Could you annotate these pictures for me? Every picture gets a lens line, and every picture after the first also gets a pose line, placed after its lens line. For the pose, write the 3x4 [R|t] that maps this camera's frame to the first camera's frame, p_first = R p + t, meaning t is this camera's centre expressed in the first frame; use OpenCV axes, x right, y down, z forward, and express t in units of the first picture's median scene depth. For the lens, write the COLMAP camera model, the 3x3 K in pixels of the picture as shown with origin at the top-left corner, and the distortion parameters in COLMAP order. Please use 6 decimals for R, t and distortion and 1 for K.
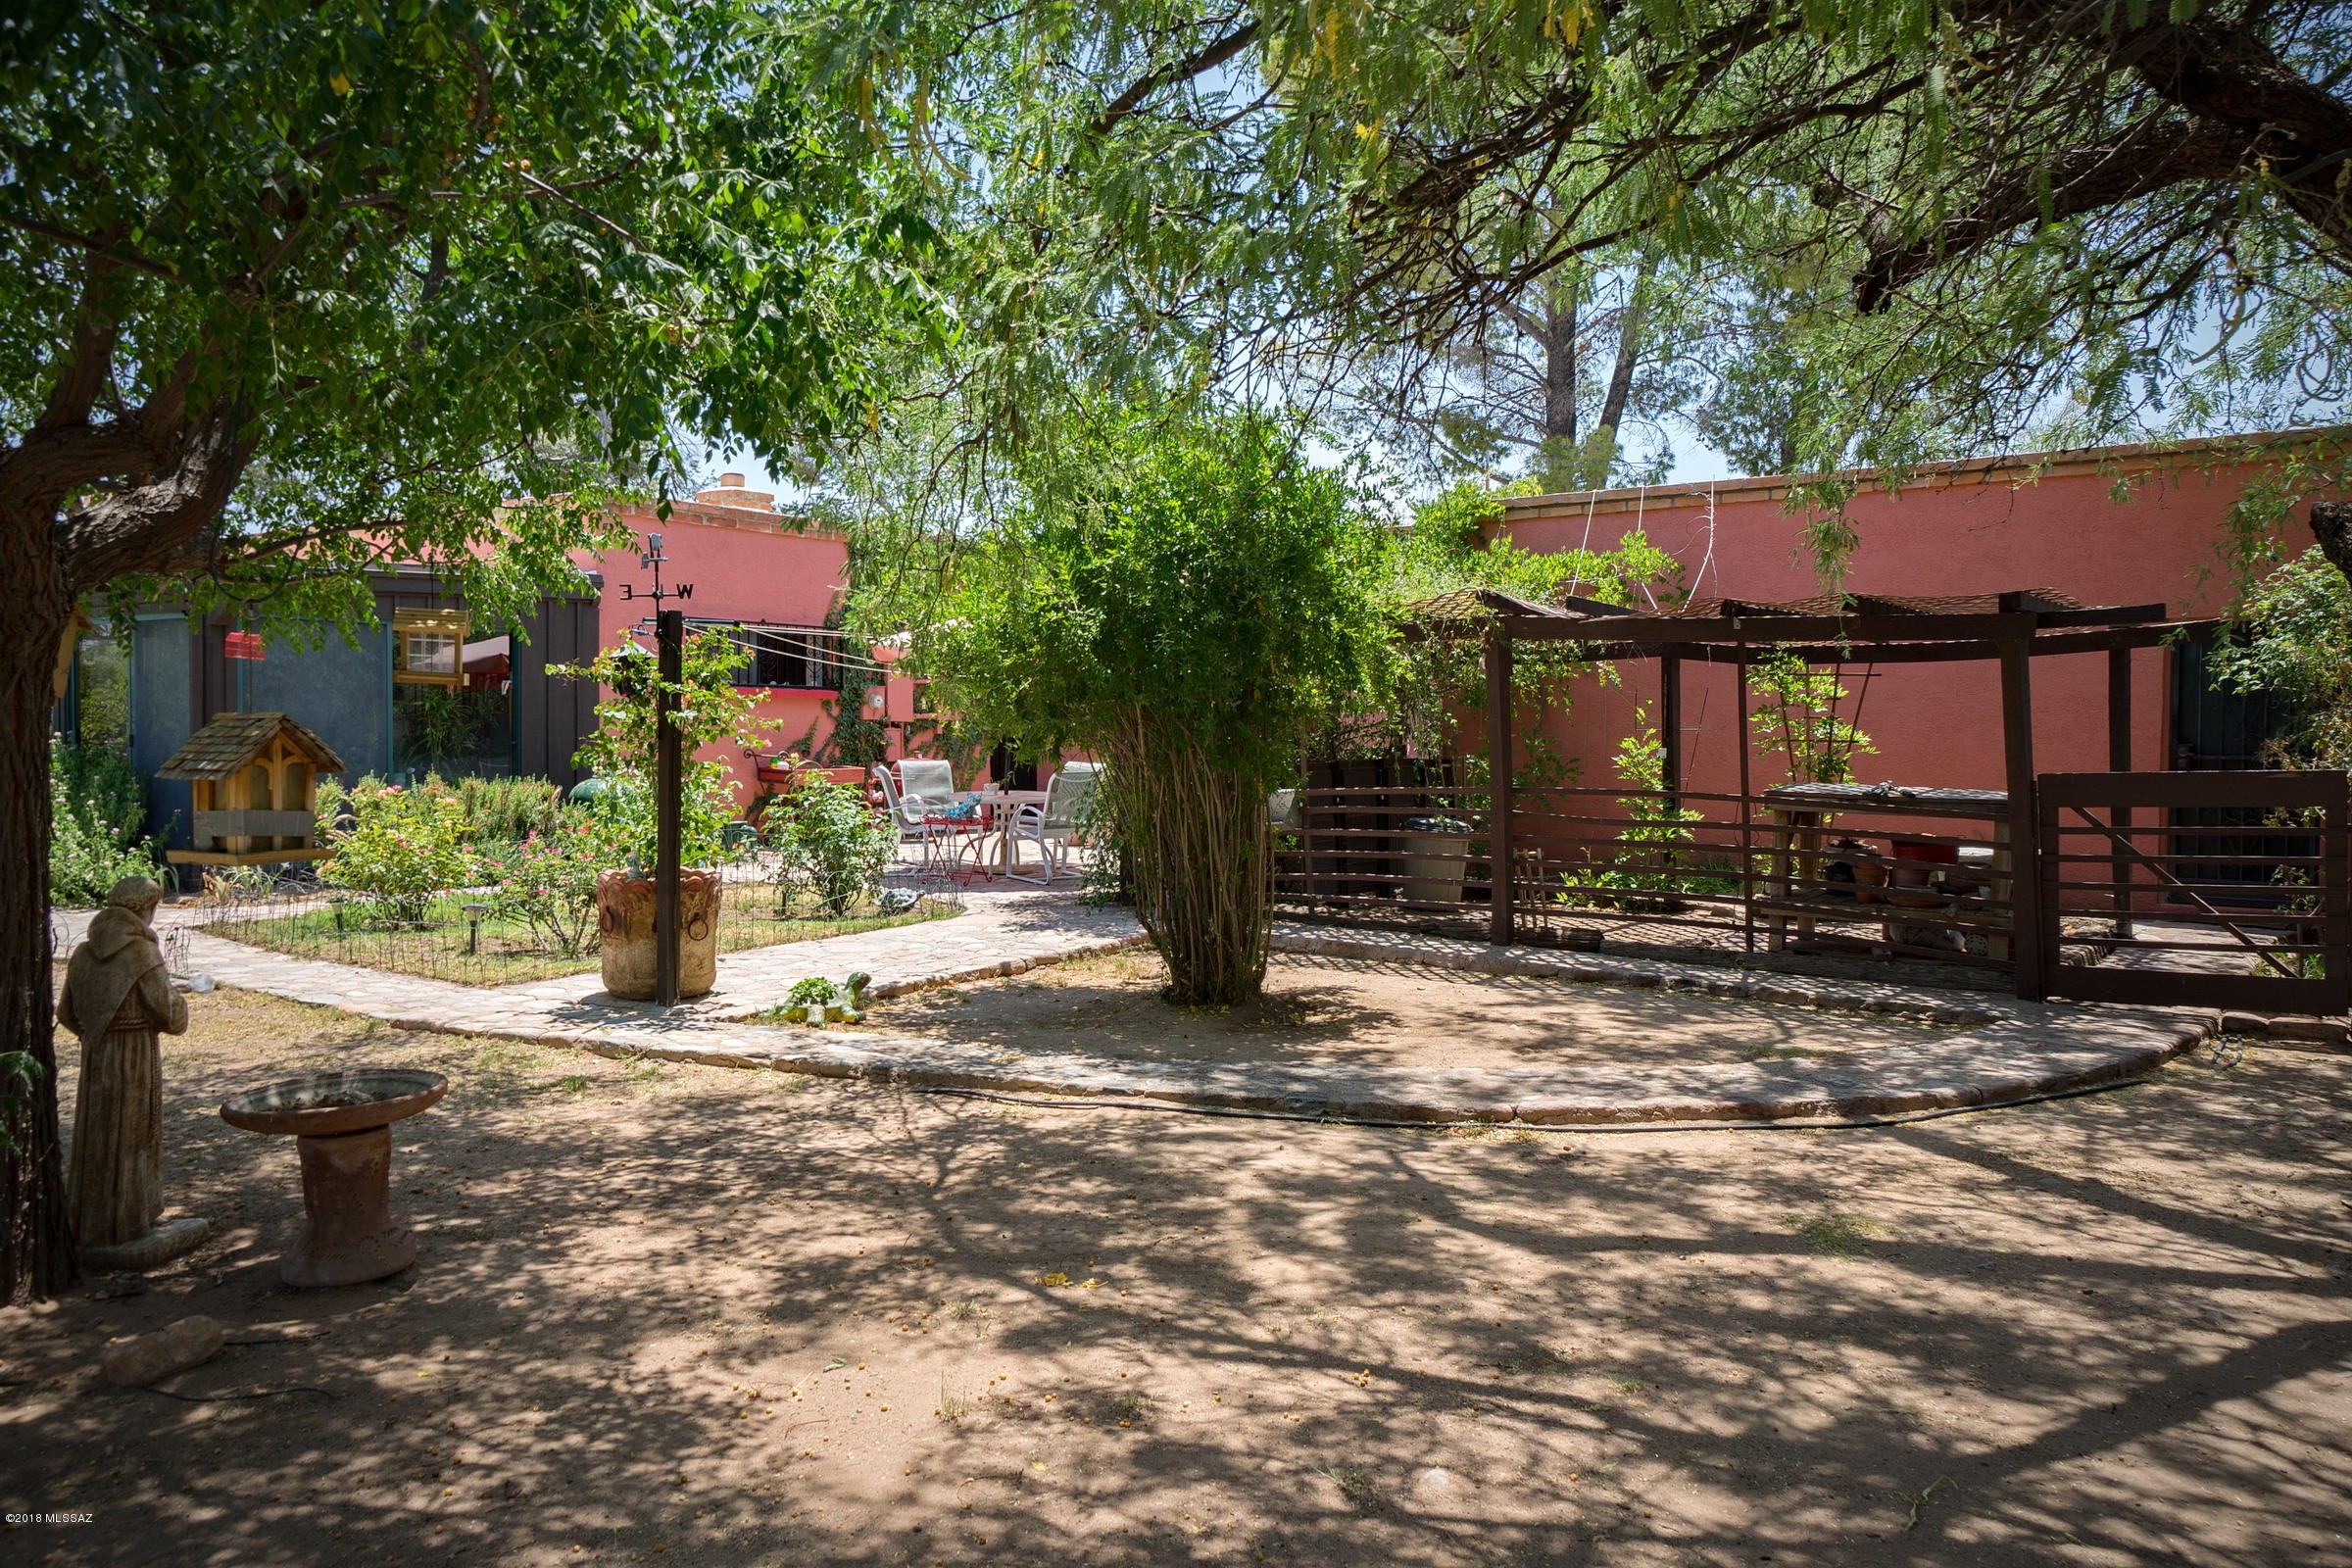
lens RADIAL K [[1641.5, 0, 1176.0], [0, 1641.5, 784.0], [0, 0, 1]] dist [0.059006, 0.000944]
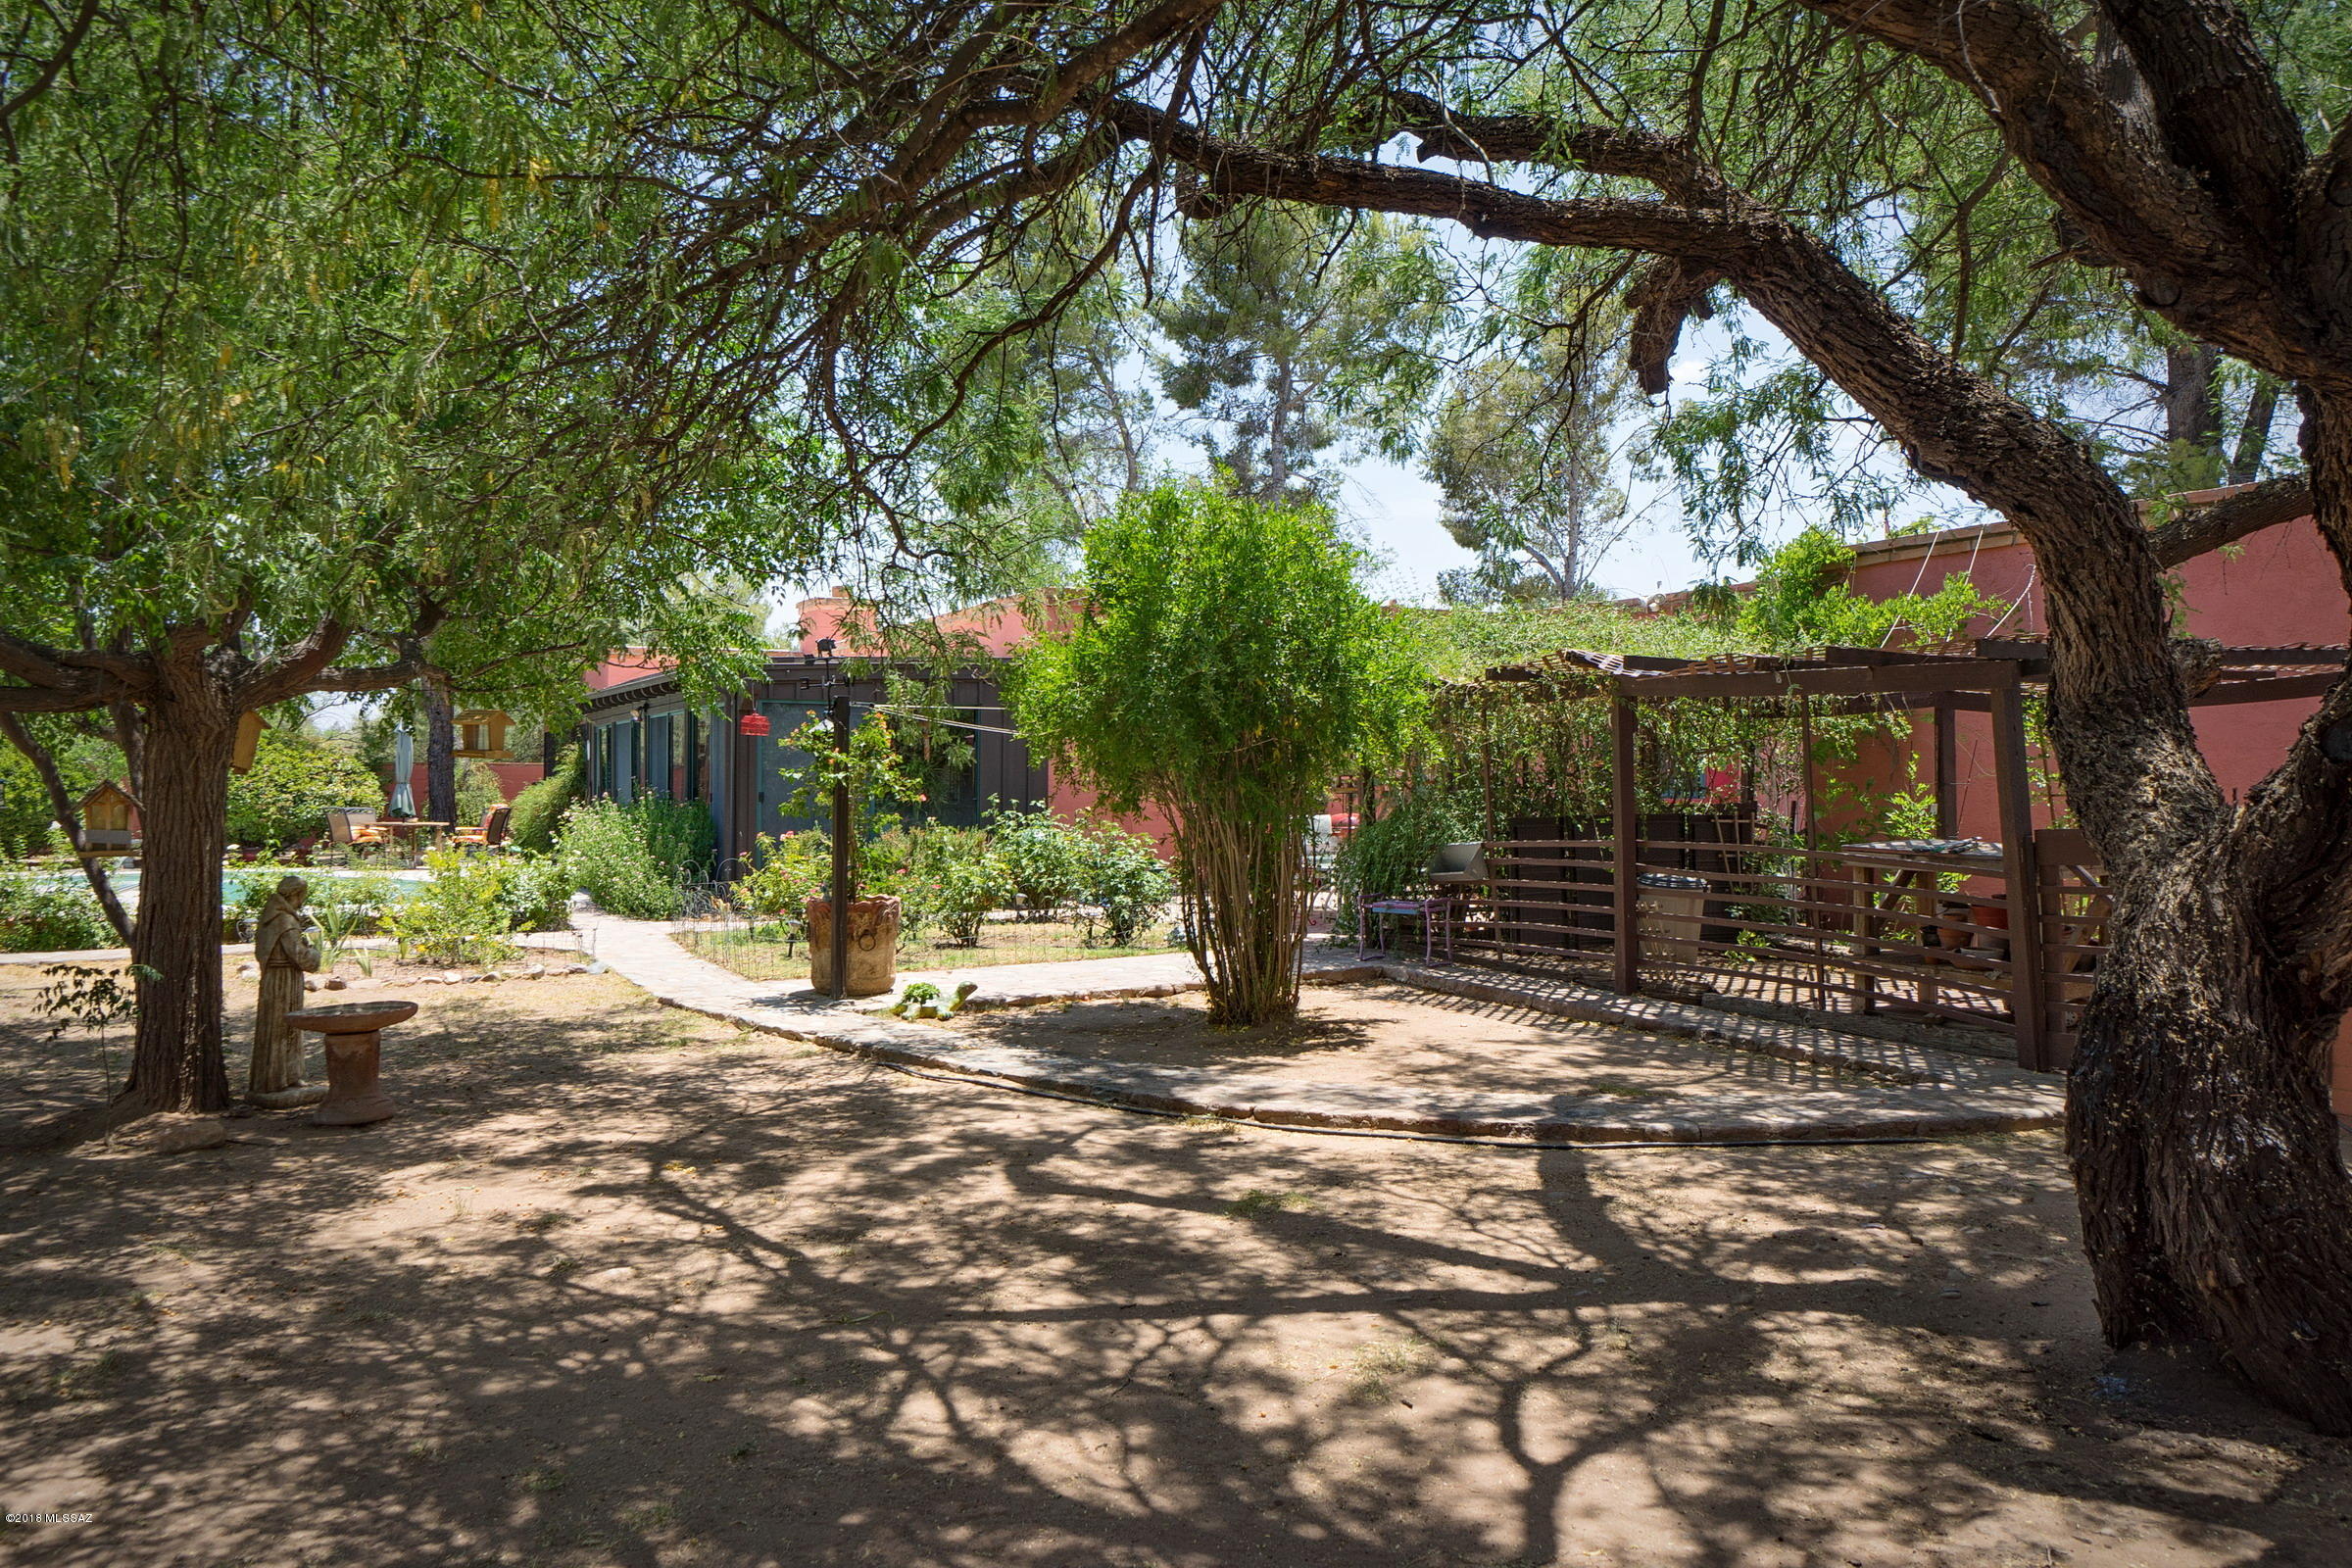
lens RADIAL K [[1641.5, 0, 1176.0], [0, 1641.5, 784.0], [0, 0, 1]] dist [0.059006, 0.000944]
pose [[0.899859, -0.004977, -0.436153, 0.423014], [-0.009563, 0.999469, -0.031134, 0.000696], [0.436076, 0.032187, 0.899334, -0.059551]]
